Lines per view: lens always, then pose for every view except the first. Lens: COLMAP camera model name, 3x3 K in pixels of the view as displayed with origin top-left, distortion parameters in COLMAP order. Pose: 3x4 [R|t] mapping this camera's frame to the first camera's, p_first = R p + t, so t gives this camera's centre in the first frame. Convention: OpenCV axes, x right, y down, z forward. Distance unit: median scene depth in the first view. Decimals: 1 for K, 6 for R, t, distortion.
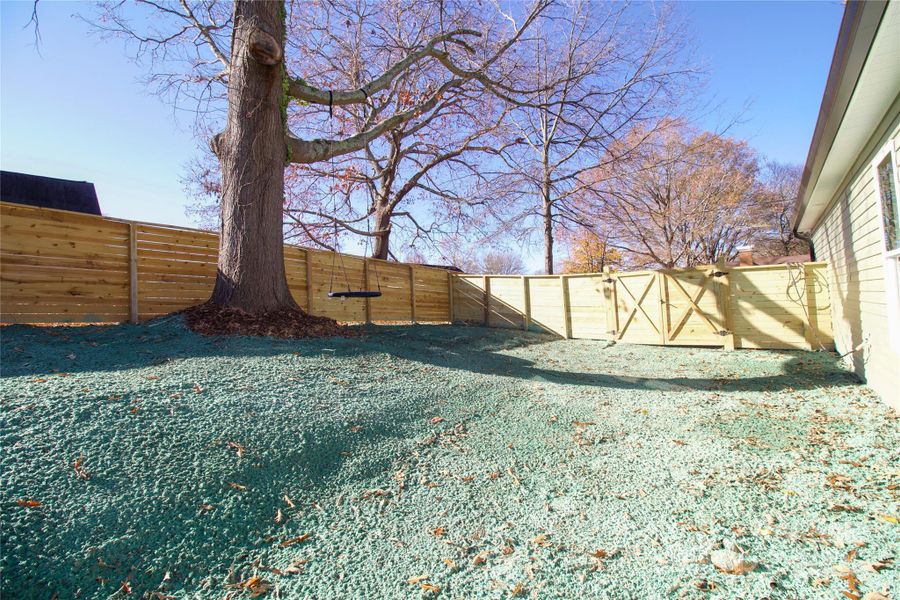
lens RADIAL K [[423.8, 0, 448.9], [0, 423.8, 290.2], [0, 0, 1]] dist [0.001254, -0.015553]
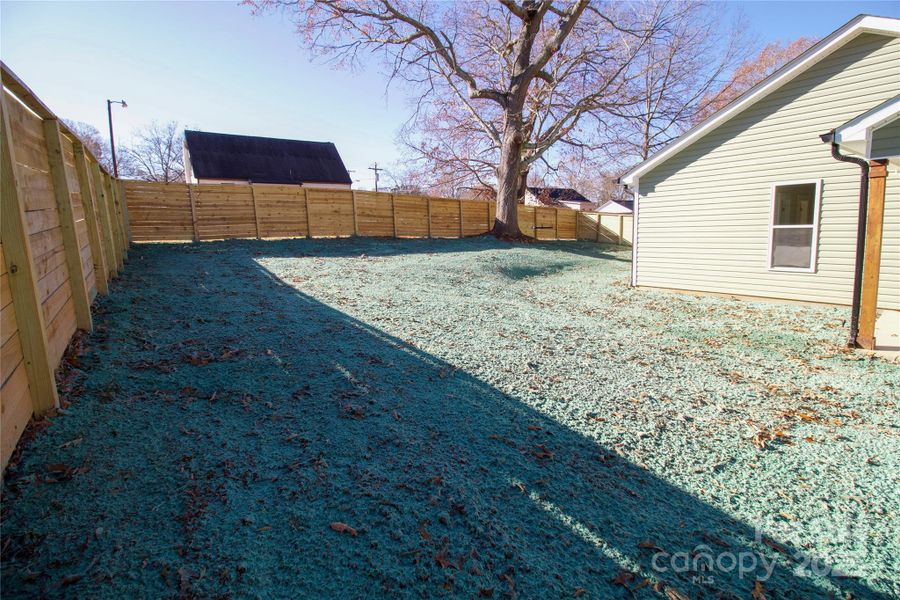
lens RADIAL K [[423.8, 0, 448.9], [0, 423.8, 290.2], [0, 0, 1]] dist [0.001254, -0.015553]
pose [[0.968138, 0.048898, -0.245598, -0.076670], [0.000032, 0.980726, 0.195389, -0.072863], [0.250418, -0.189171, 0.949476, -0.998138]]
